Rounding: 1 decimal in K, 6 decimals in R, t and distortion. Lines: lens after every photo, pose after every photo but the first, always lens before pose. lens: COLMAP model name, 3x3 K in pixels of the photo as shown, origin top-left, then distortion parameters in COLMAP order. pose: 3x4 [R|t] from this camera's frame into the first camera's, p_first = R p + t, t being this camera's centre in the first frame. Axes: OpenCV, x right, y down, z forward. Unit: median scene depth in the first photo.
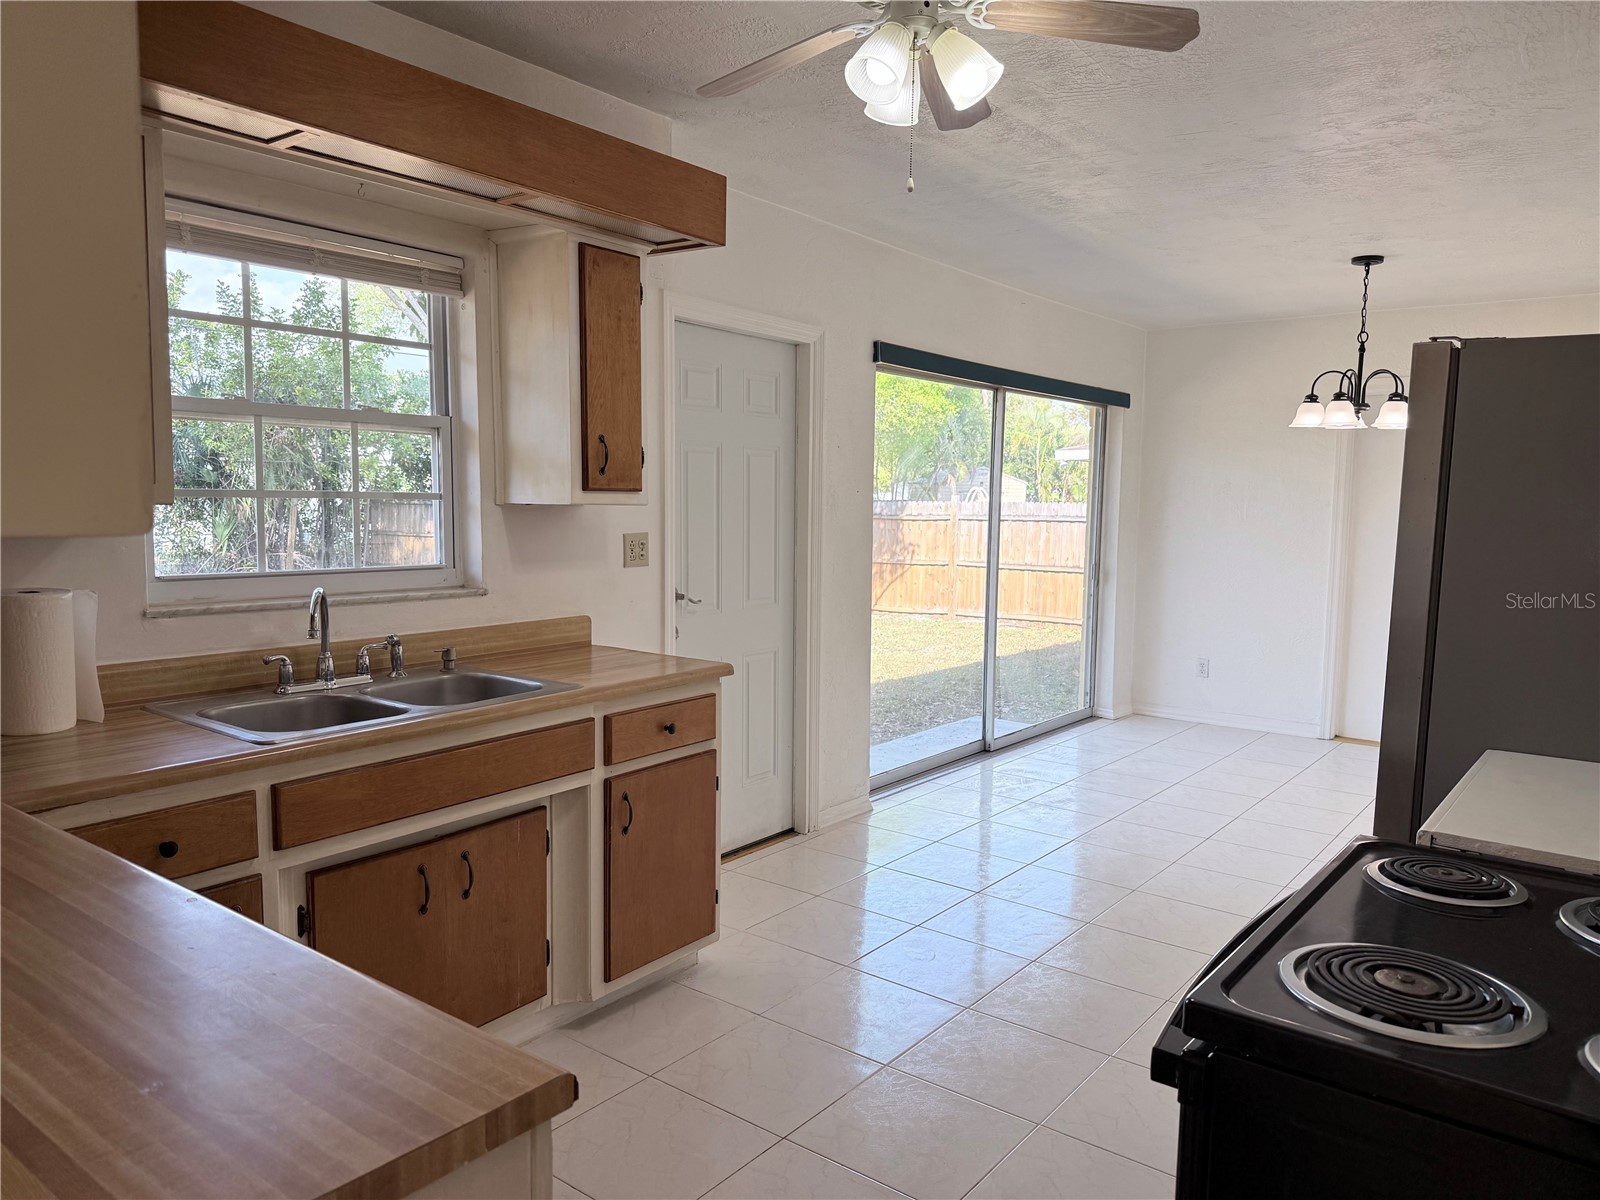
lens RADIAL K [[1121.0, 0, 800.0], [0, 1121.0, 600.0], [0, 0, 1]] dist [0.008067, -0.001782]
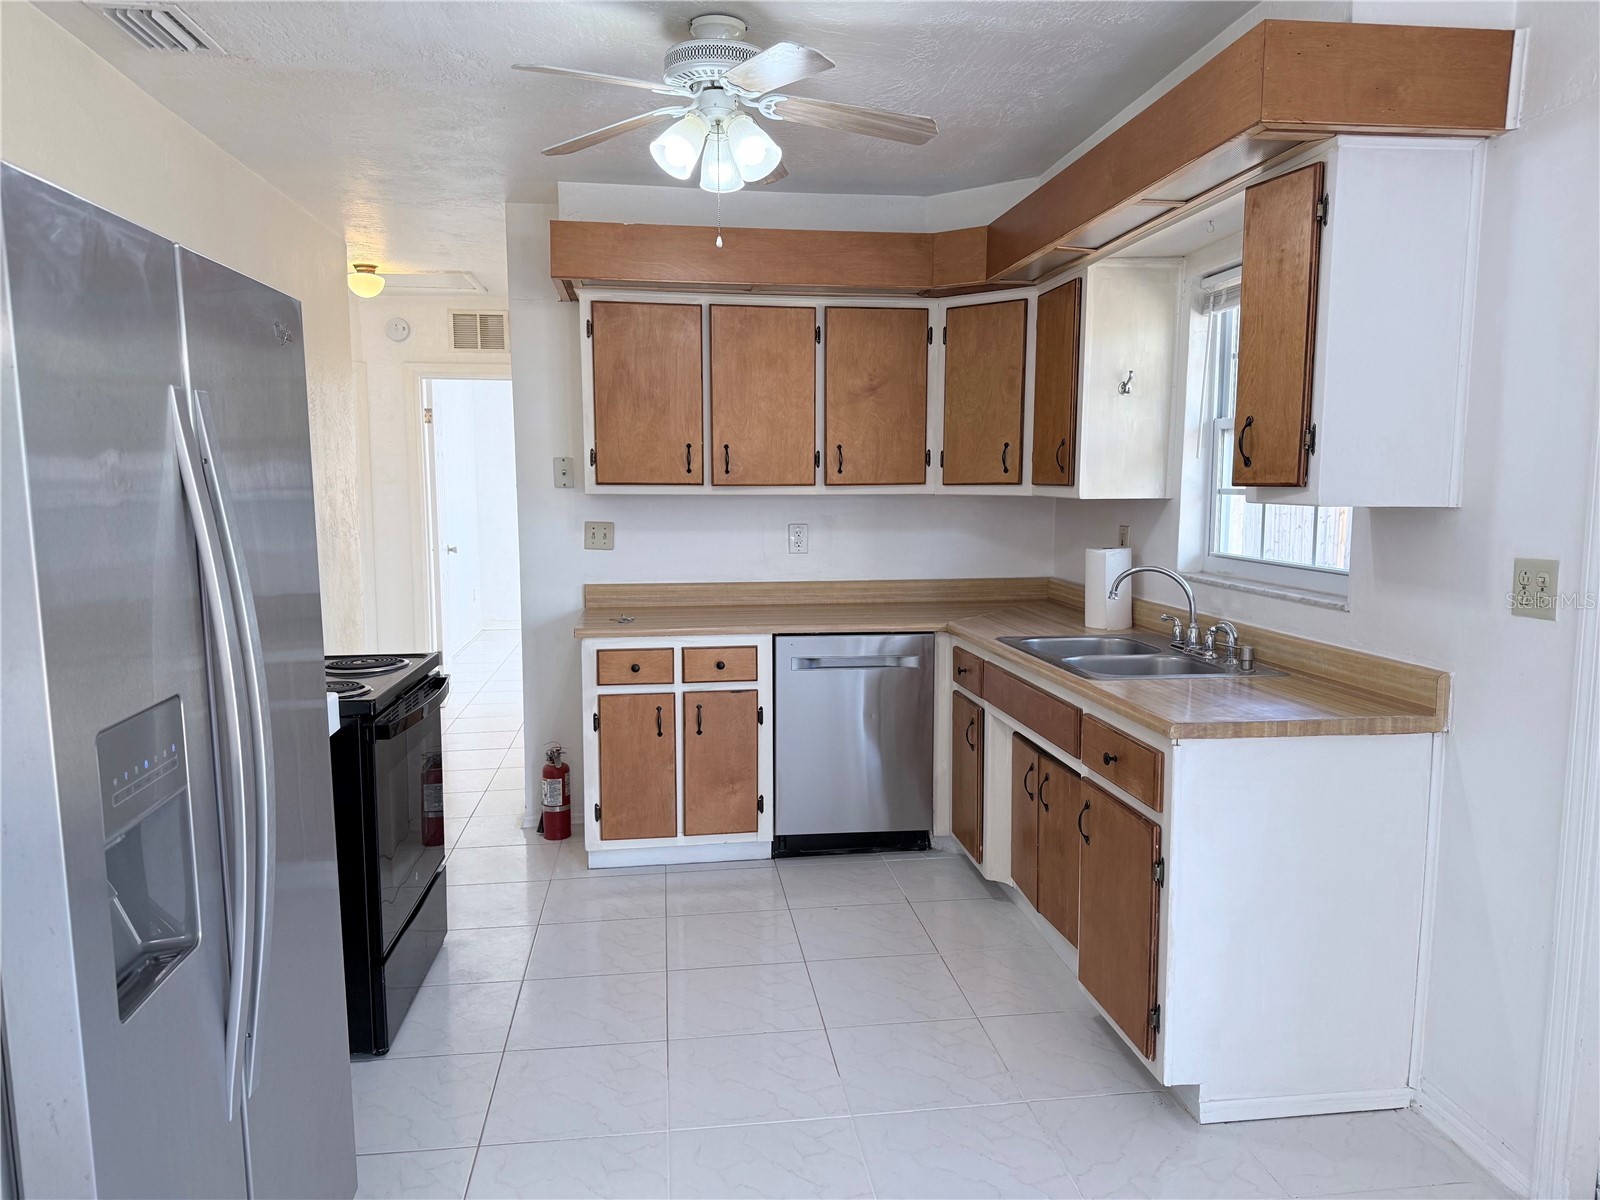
lens RADIAL K [[1121.0, 0, 800.0], [0, 1121.0, 600.0], [0, 0, 1]] dist [0.008067, -0.001782]
pose [[-0.703813, 0.062721, -0.707611, 0.601947], [-0.080424, 0.982656, 0.167093, -0.120180], [0.705818, 0.174511, -0.686562, 1.282460]]
